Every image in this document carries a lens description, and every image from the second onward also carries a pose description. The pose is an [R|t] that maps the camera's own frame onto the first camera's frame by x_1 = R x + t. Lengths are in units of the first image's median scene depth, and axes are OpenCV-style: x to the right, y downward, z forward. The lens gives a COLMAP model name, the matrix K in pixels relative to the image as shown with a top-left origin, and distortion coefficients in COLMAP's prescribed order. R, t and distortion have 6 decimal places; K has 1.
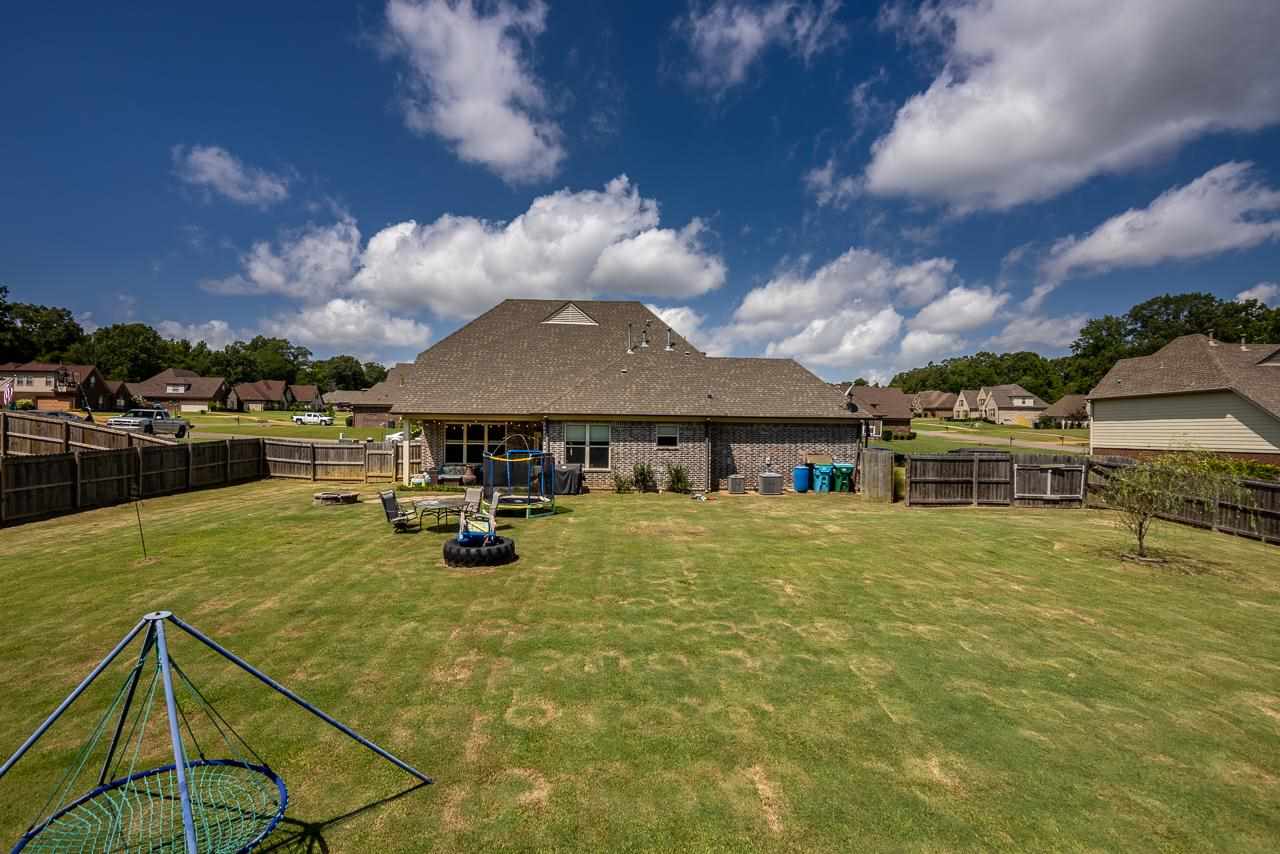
lens RADIAL K [[633.2, 0, 686.6], [0, 633.2, 428.4], [0, 0, 1]] dist [-0.000511, 0.000100]
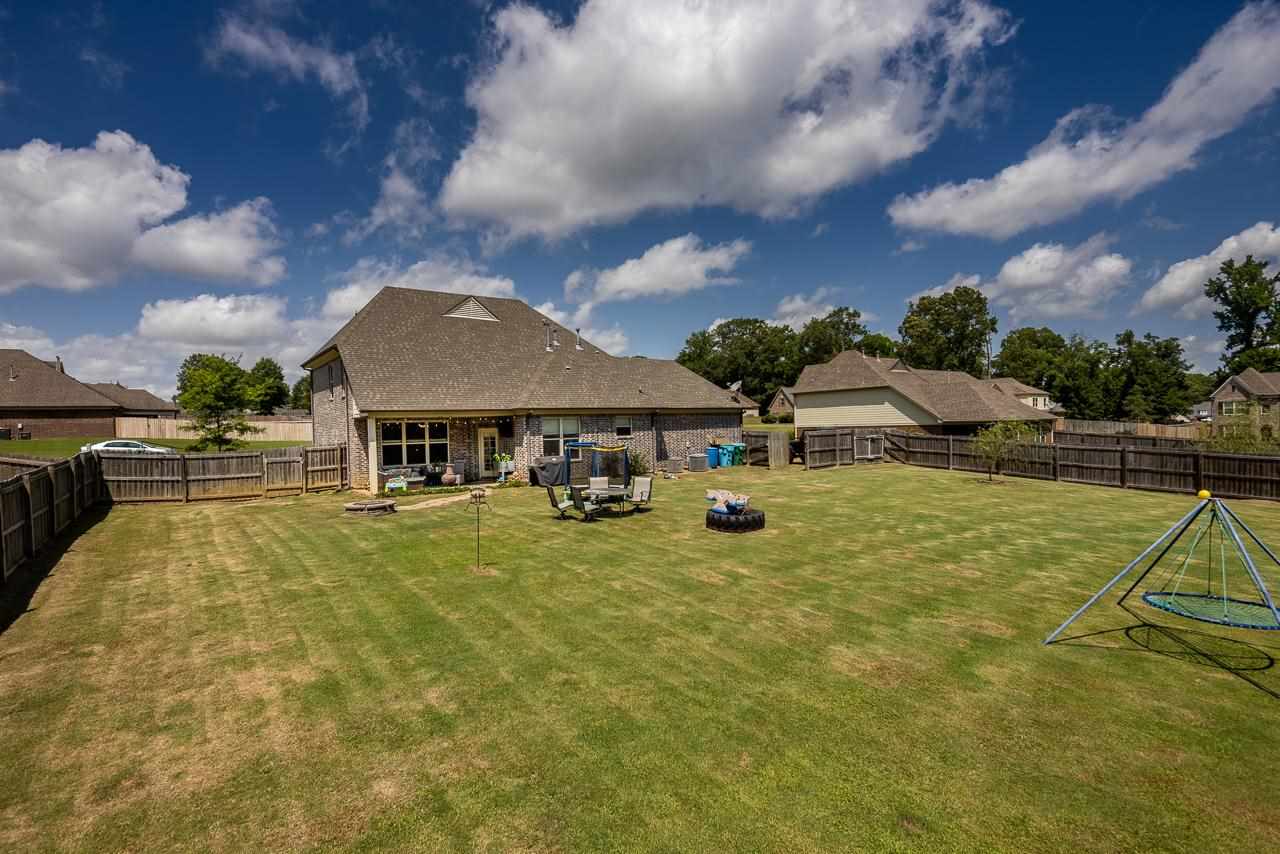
lens RADIAL K [[617.2, 0, 636.6], [0, 617.2, 424.5], [0, 0, 1]] dist [-0.001182, -0.000787]
pose [[0.830491, -0.032415, 0.556088, -0.618325], [0.032939, 0.999416, 0.009064, -0.000830], [-0.556057, 0.010790, 0.831074, 0.076223]]
